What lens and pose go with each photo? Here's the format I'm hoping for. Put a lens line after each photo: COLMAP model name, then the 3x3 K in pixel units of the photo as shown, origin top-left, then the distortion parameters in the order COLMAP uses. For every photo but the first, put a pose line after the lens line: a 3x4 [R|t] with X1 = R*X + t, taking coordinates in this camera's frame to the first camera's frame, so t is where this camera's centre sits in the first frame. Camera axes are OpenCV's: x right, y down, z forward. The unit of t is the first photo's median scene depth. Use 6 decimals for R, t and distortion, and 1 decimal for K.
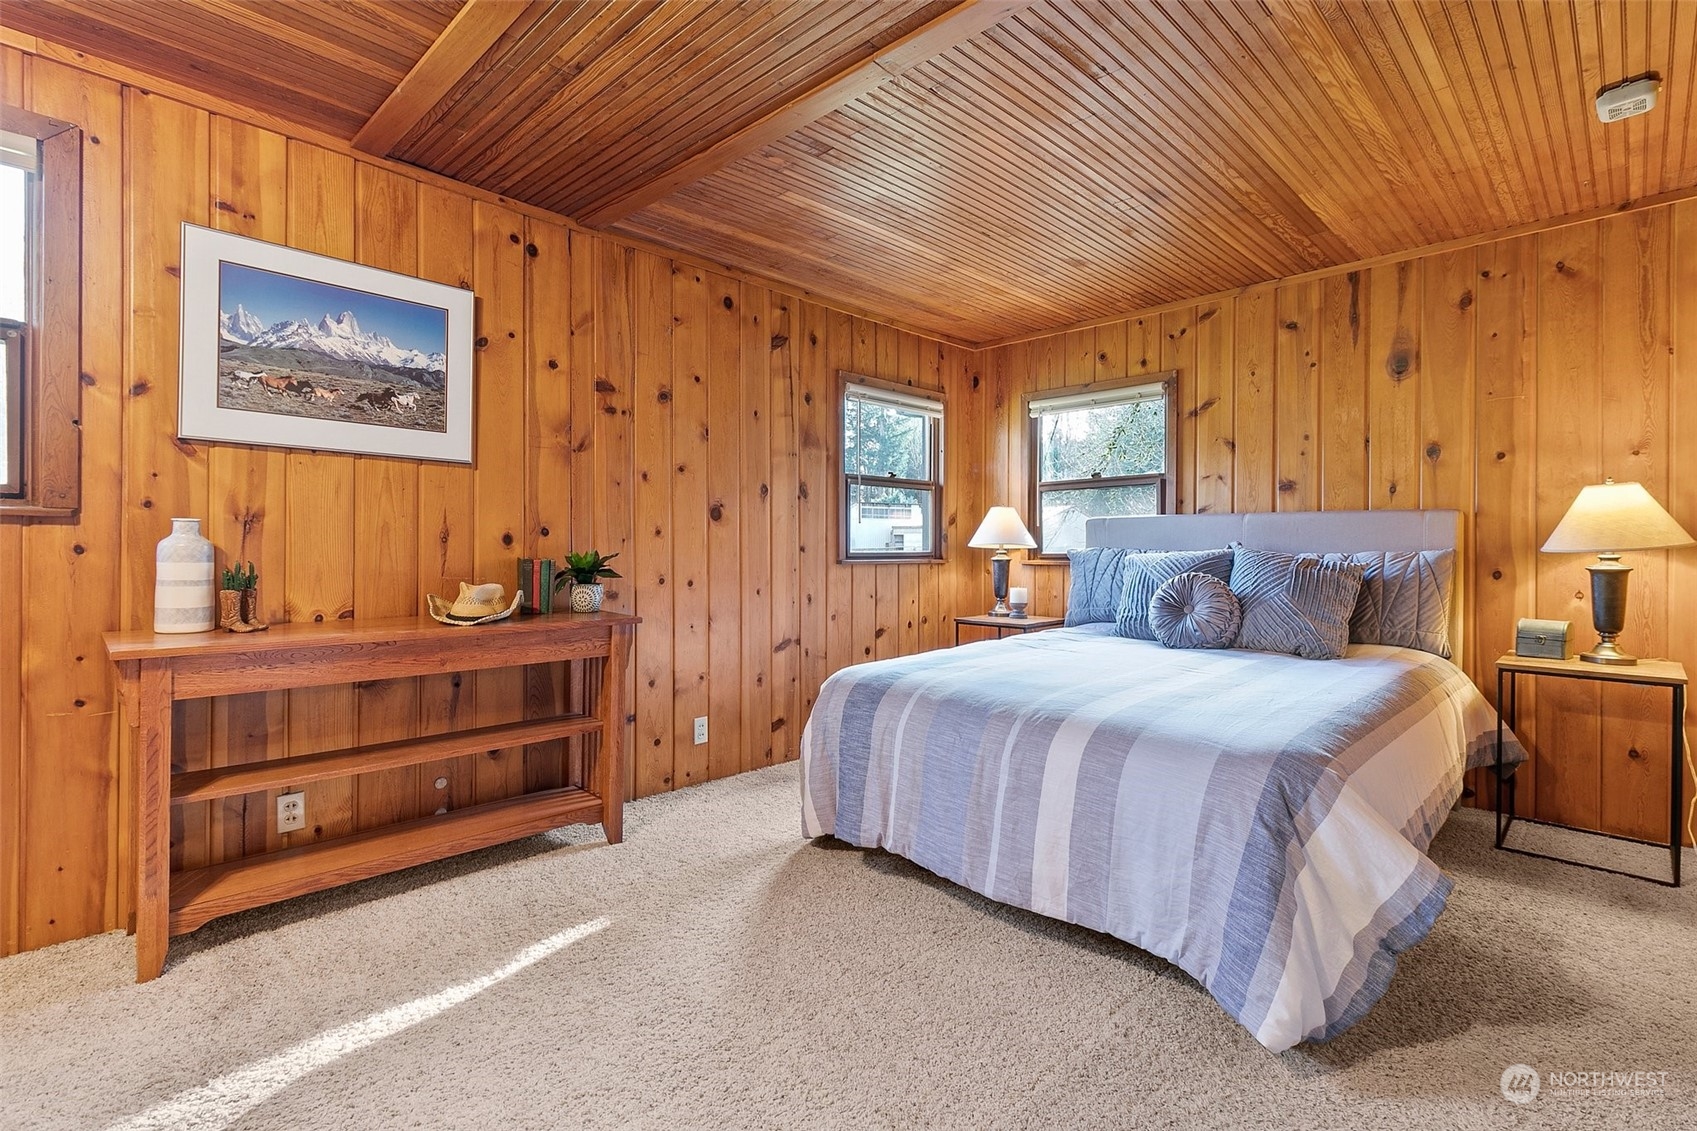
lens RADIAL K [[780.4, 0, 848.6], [0, 780.4, 551.2], [0, 0, 1]] dist [0.001668, 0.000282]
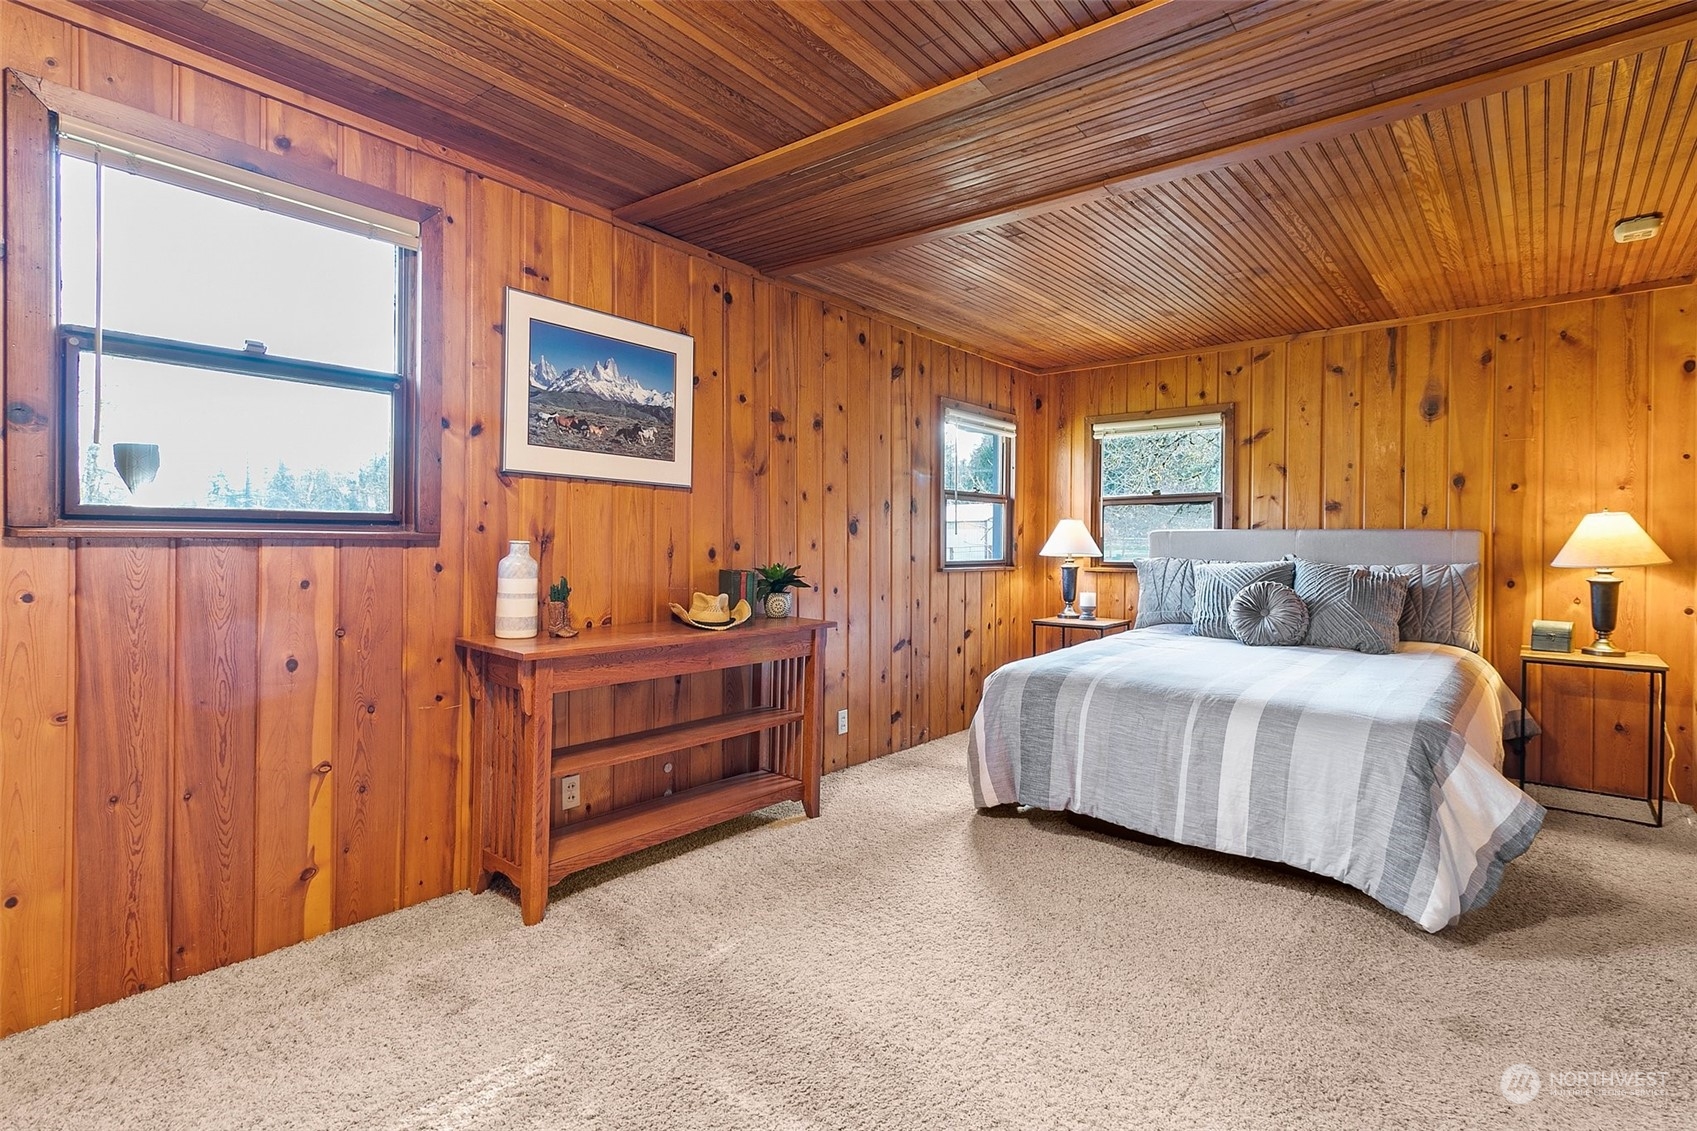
lens RADIAL K [[819.6, 0, 848.9], [0, 819.6, 549.4], [0, 0, 1]] dist [0.003743, 0.002048]
pose [[0.996085, 0.003644, 0.088329, -0.386288], [-0.003901, 0.999989, 0.002746, -0.028738], [-0.088318, -0.003080, 0.996088, -0.231741]]
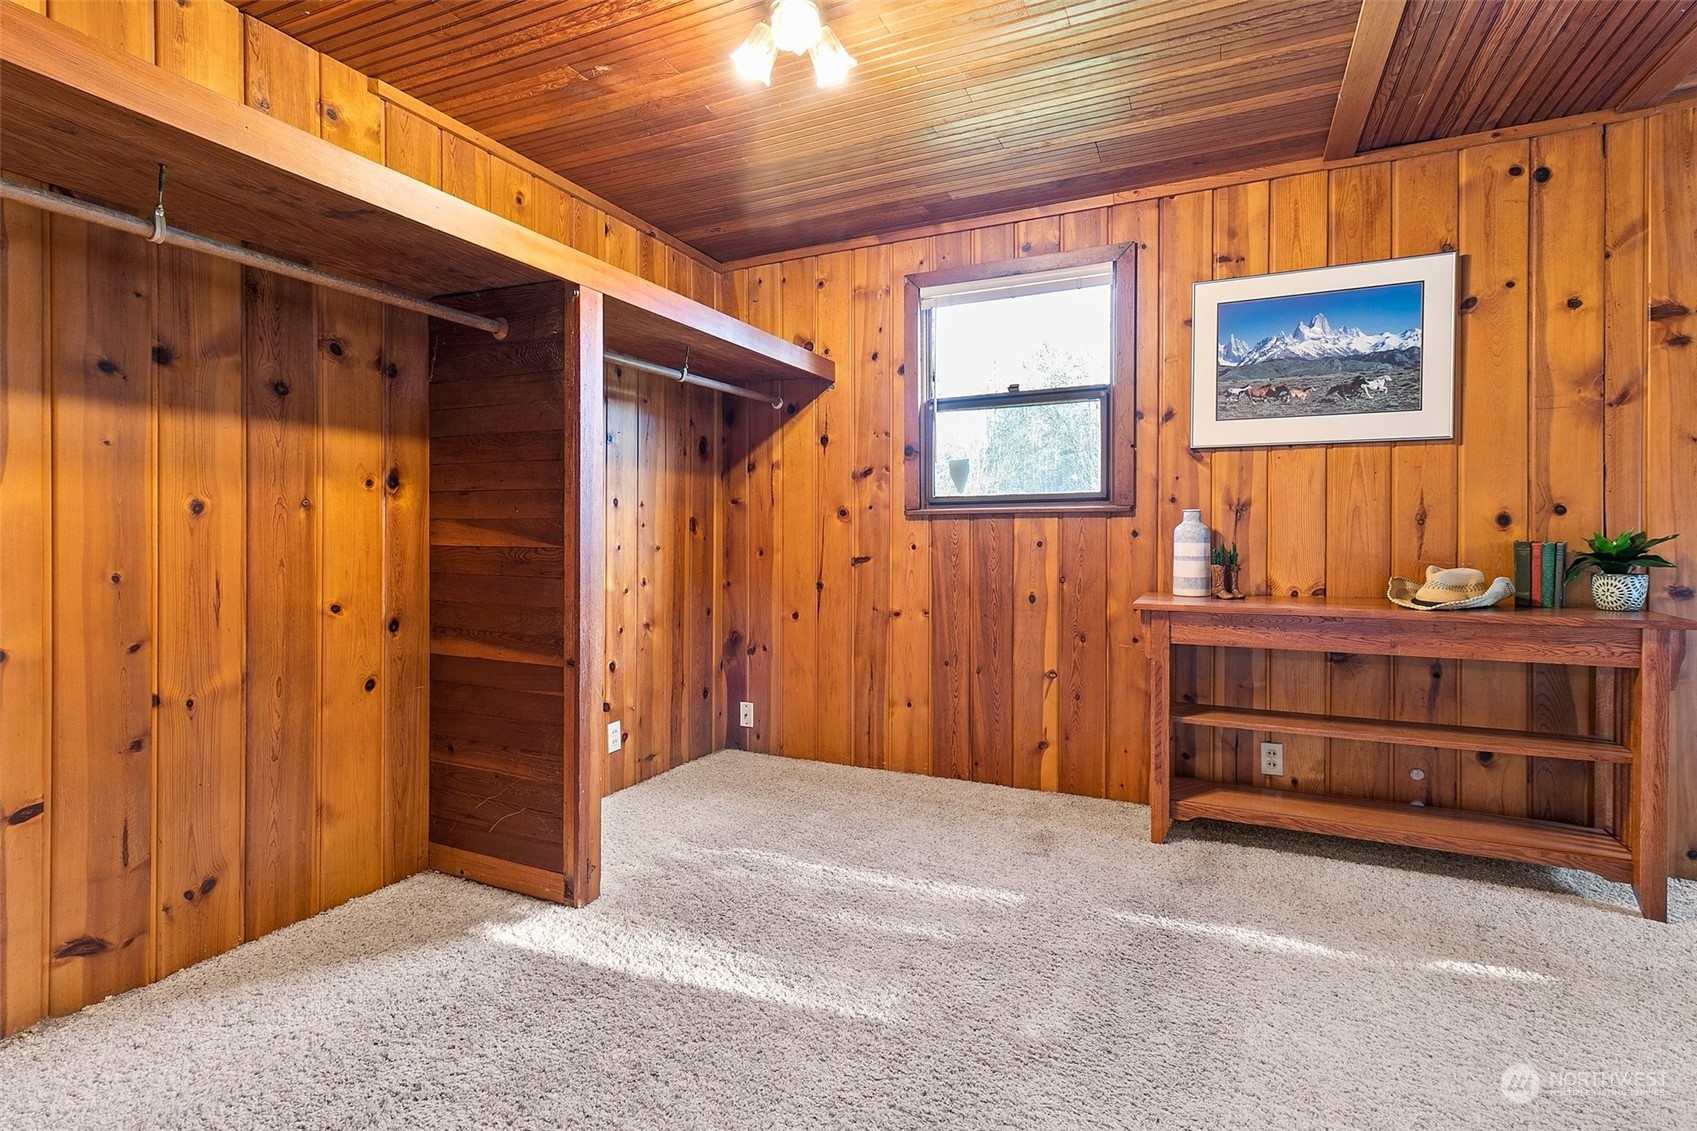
lens RADIAL K [[813.8, 0, 851.4], [0, 813.8, 543.1], [0, 0, 1]] dist [0.011624, 0.000484]
pose [[0.321976, -0.001956, -0.946746, 0.222003], [-0.000642, 0.999997, -0.002284, 0.015239], [0.946748, 0.001343, 0.321974, 0.014433]]
